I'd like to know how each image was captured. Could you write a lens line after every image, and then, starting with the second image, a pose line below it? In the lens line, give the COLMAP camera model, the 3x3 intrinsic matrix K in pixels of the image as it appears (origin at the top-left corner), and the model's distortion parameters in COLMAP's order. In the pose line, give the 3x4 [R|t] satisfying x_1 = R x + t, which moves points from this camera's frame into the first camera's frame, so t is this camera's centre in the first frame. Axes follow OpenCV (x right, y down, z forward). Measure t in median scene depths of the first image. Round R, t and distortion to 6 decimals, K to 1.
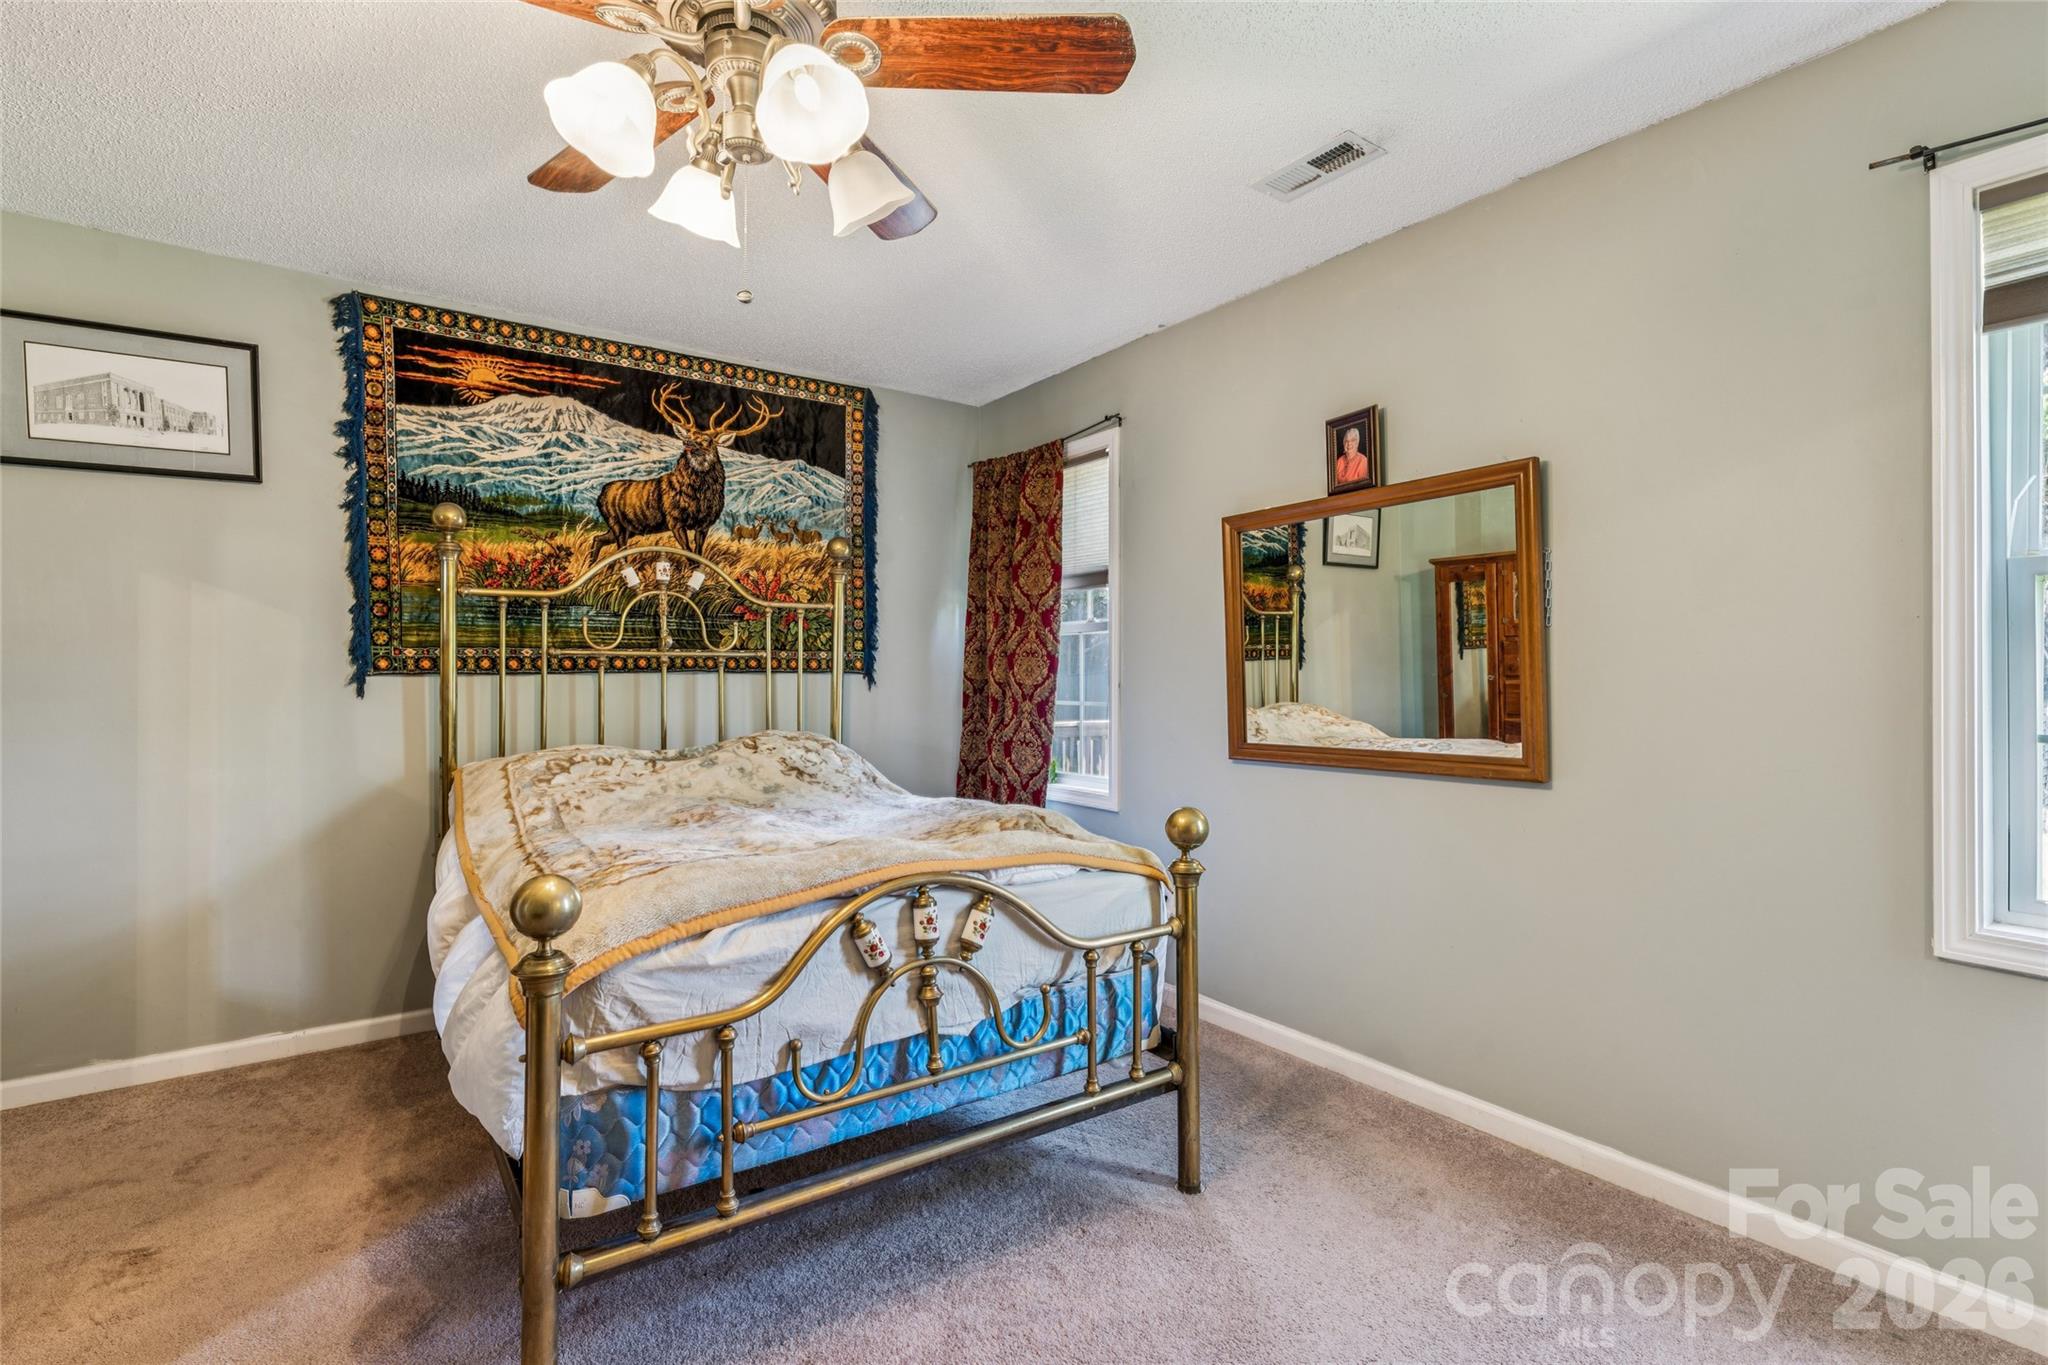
lens RADIAL K [[923.0, 0, 1022.3], [0, 923.0, 676.2], [0, 0, 1]] dist [0.002621, 0.000422]
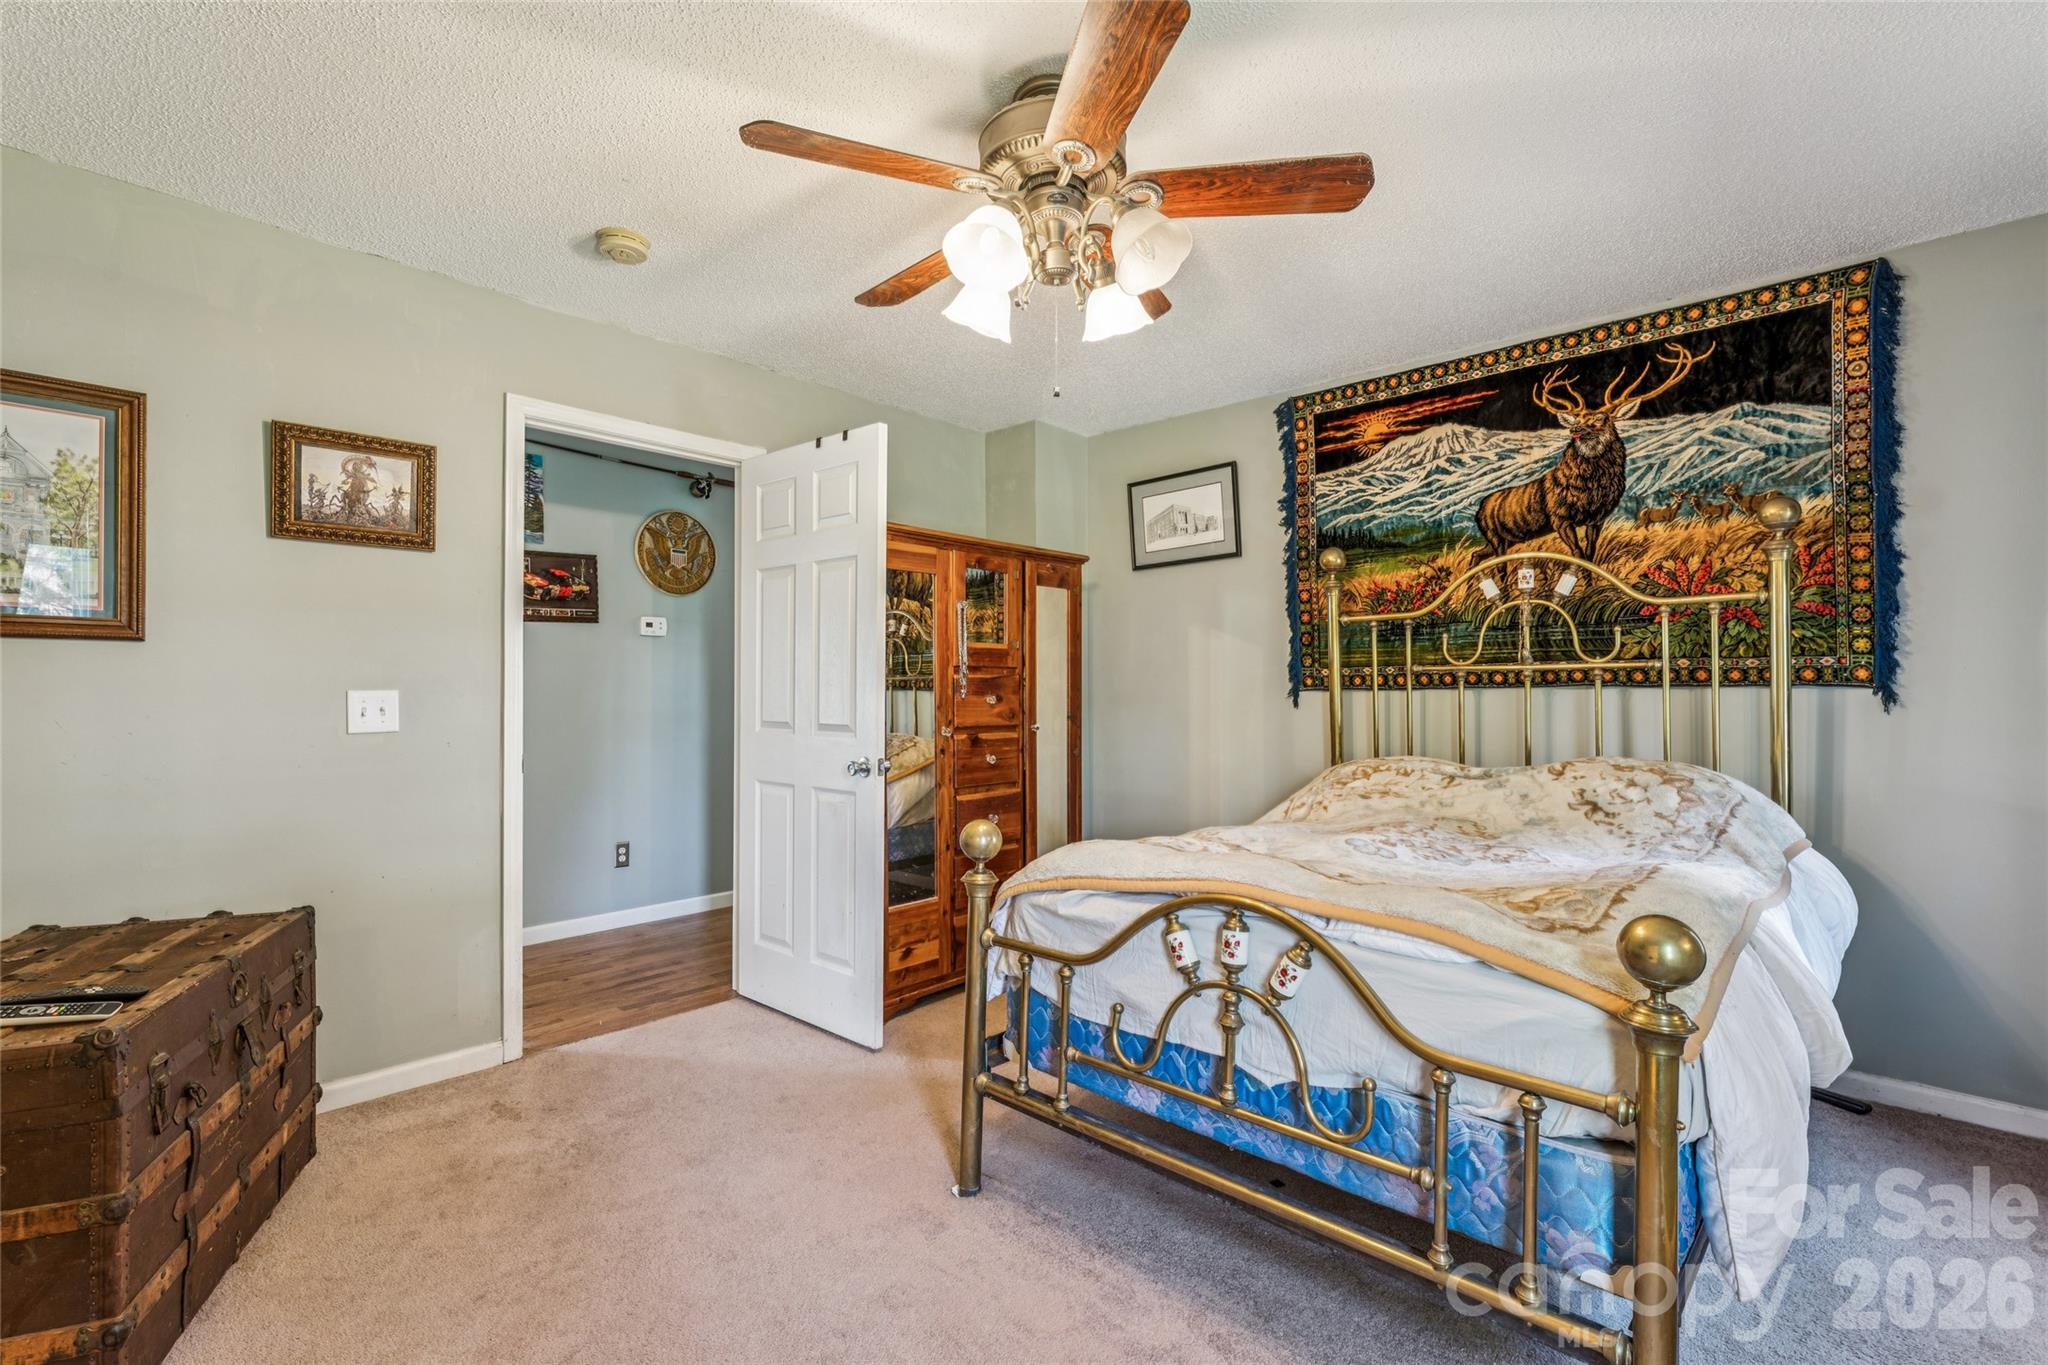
lens RADIAL K [[923.0, 0, 1025.7], [0, 923.0, 693.1], [0, 0, 1]] dist [0.002621, 0.000422]
pose [[0.219758, 0.002160, -0.975552, 0.421824], [-0.000004, 0.999998, 0.002214, -0.000183], [0.975554, -0.000483, 0.219758, 0.308213]]
